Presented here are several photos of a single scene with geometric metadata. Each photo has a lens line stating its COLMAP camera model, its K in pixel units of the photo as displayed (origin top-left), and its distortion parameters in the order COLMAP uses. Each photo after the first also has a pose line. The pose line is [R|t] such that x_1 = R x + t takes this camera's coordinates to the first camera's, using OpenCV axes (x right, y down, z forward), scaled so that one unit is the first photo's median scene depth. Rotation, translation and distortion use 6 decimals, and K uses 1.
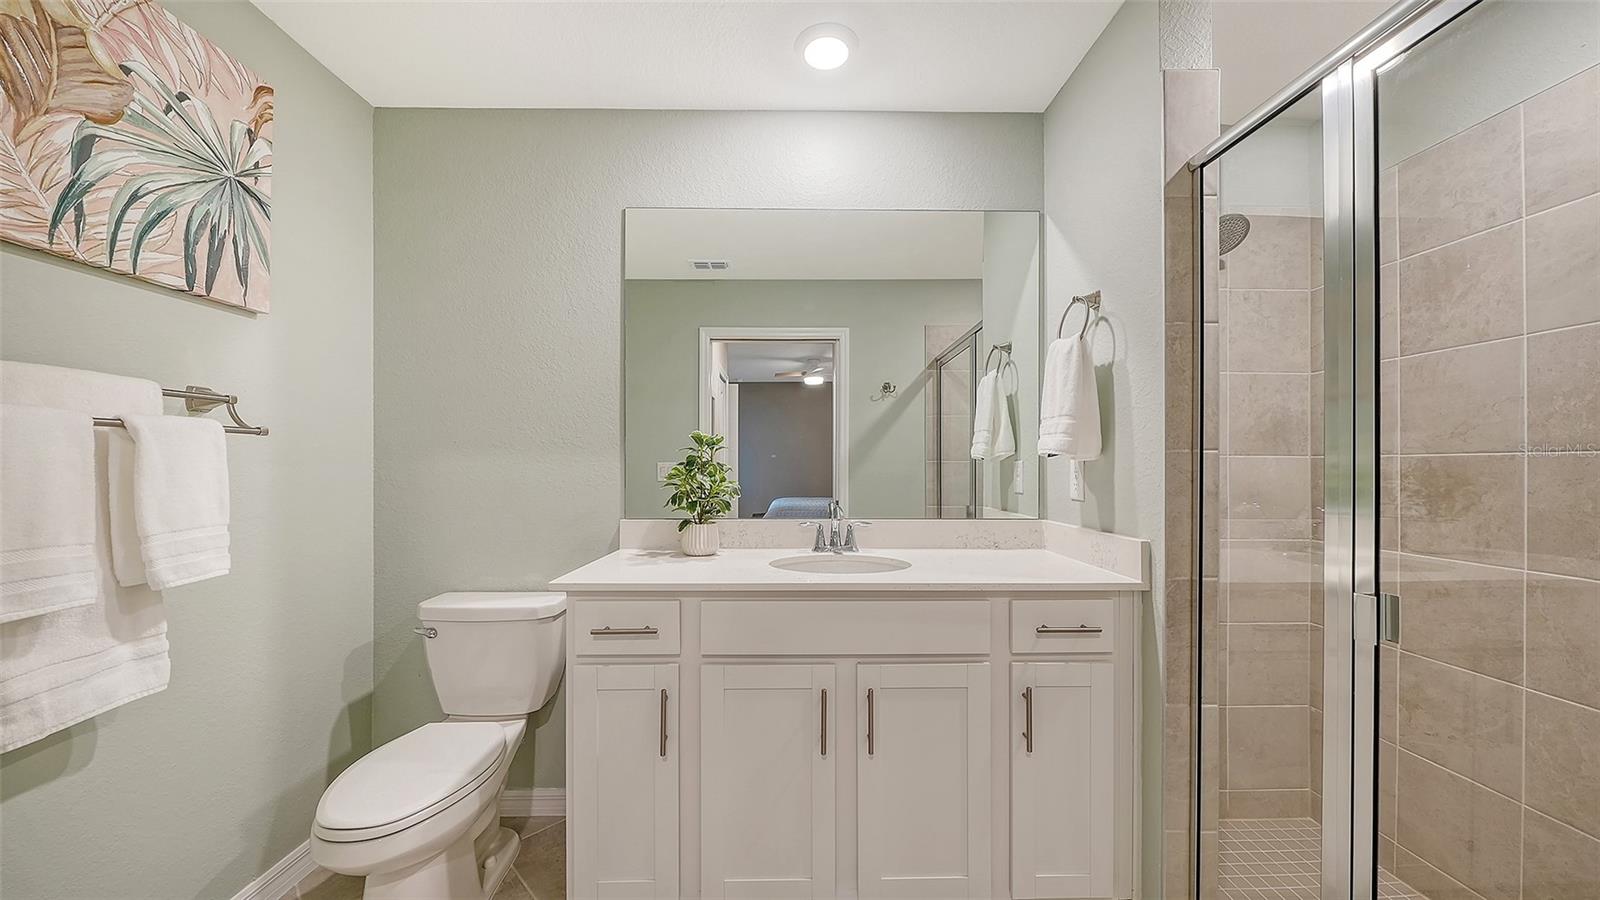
lens RADIAL K [[562.4, 0, 796.6], [0, 562.4, 461.4], [0, 0, 1]] dist [-0.003242, -0.001037]
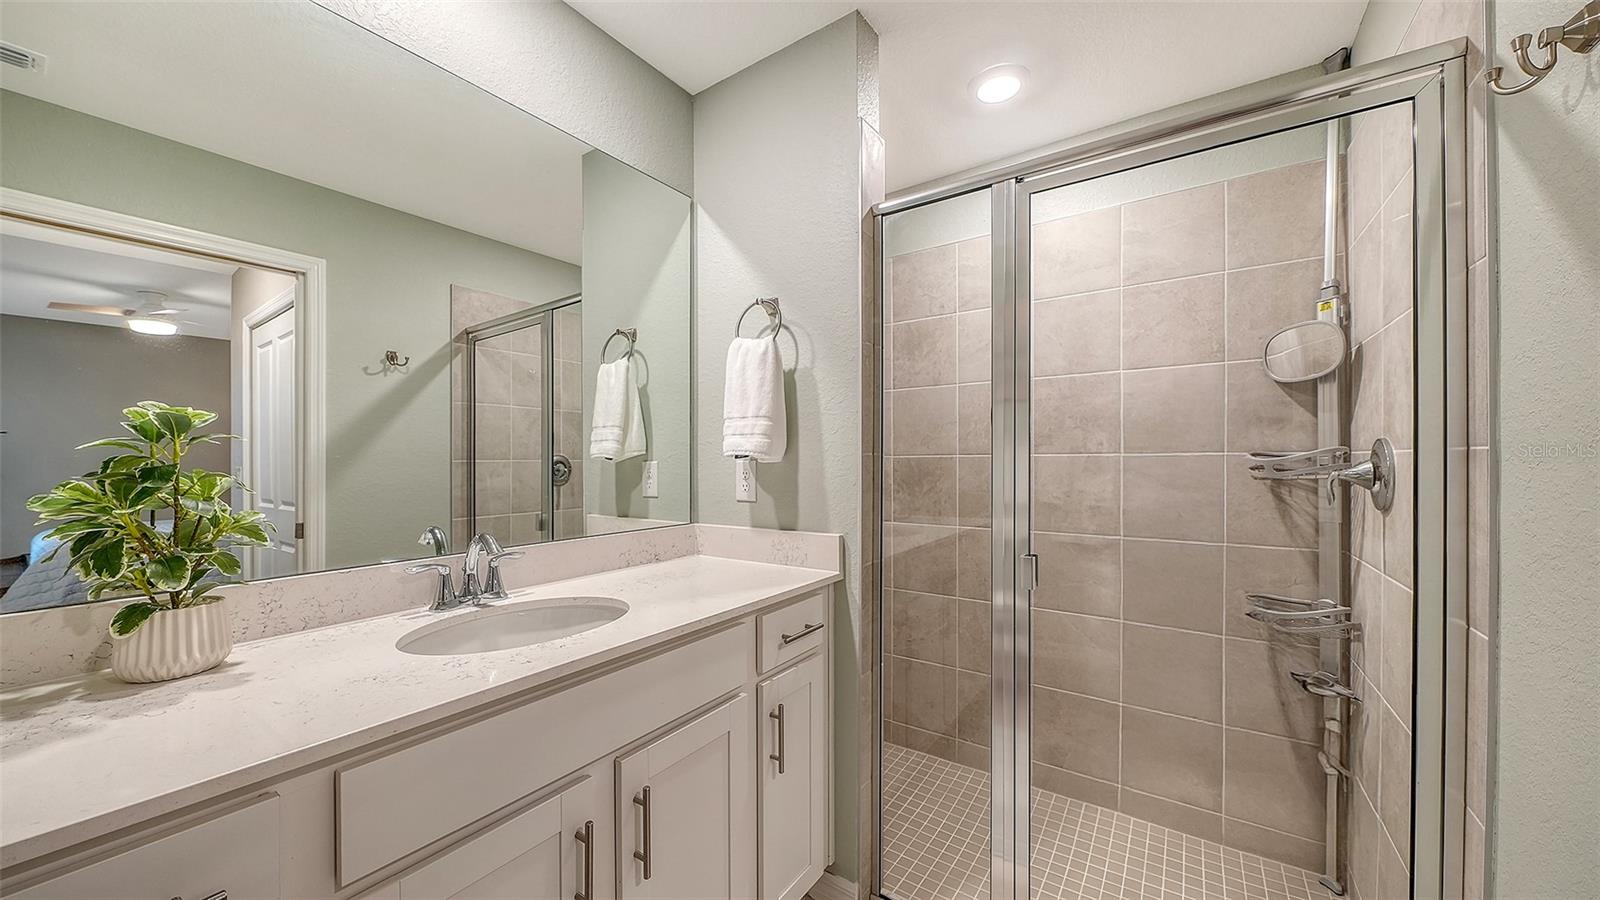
lens RADIAL K [[562.4, 0, 807.0], [0, 562.4, 454.9], [0, 0, 1]] dist [-0.003242, -0.001037]
pose [[0.574409, 0.001421, 0.818567, -0.263881], [0.002446, 0.999991, -0.003453, -0.009907], [-0.818565, 0.003985, 0.574400, 0.340066]]
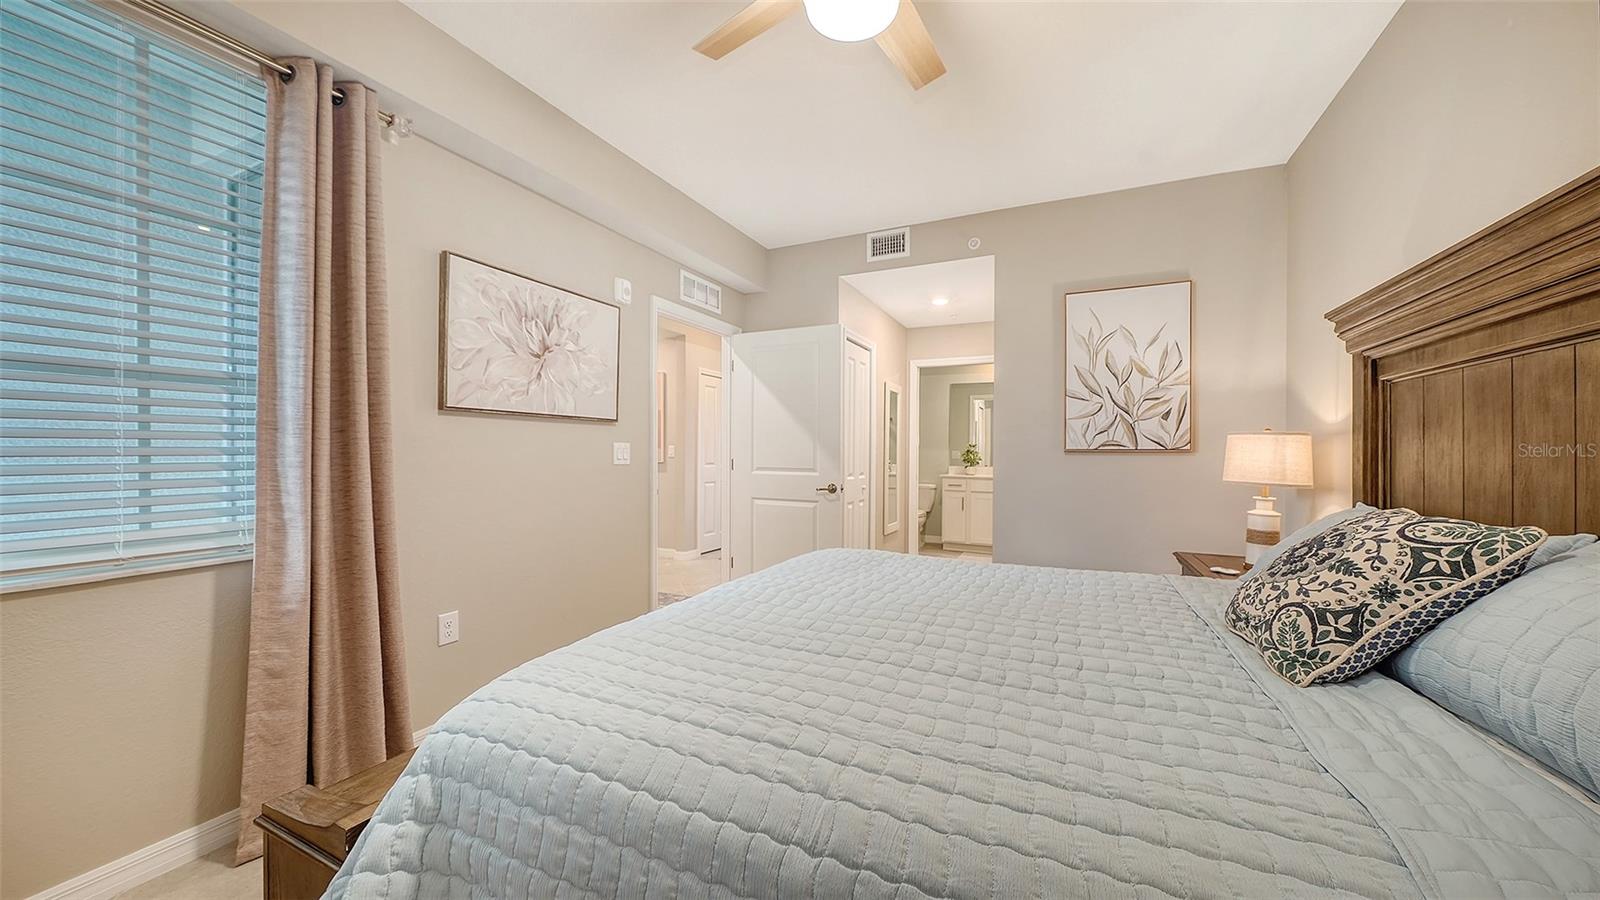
lens RADIAL K [[562.4, 0, 797.1], [0, 562.4, 451.7], [0, 0, 1]] dist [-0.003242, -0.001037]
pose [[0.892807, 0.004554, -0.450417, 0.537039], [-0.007535, 0.999960, -0.004824, 0.035680], [0.450377, 0.007701, 0.892806, -3.190467]]
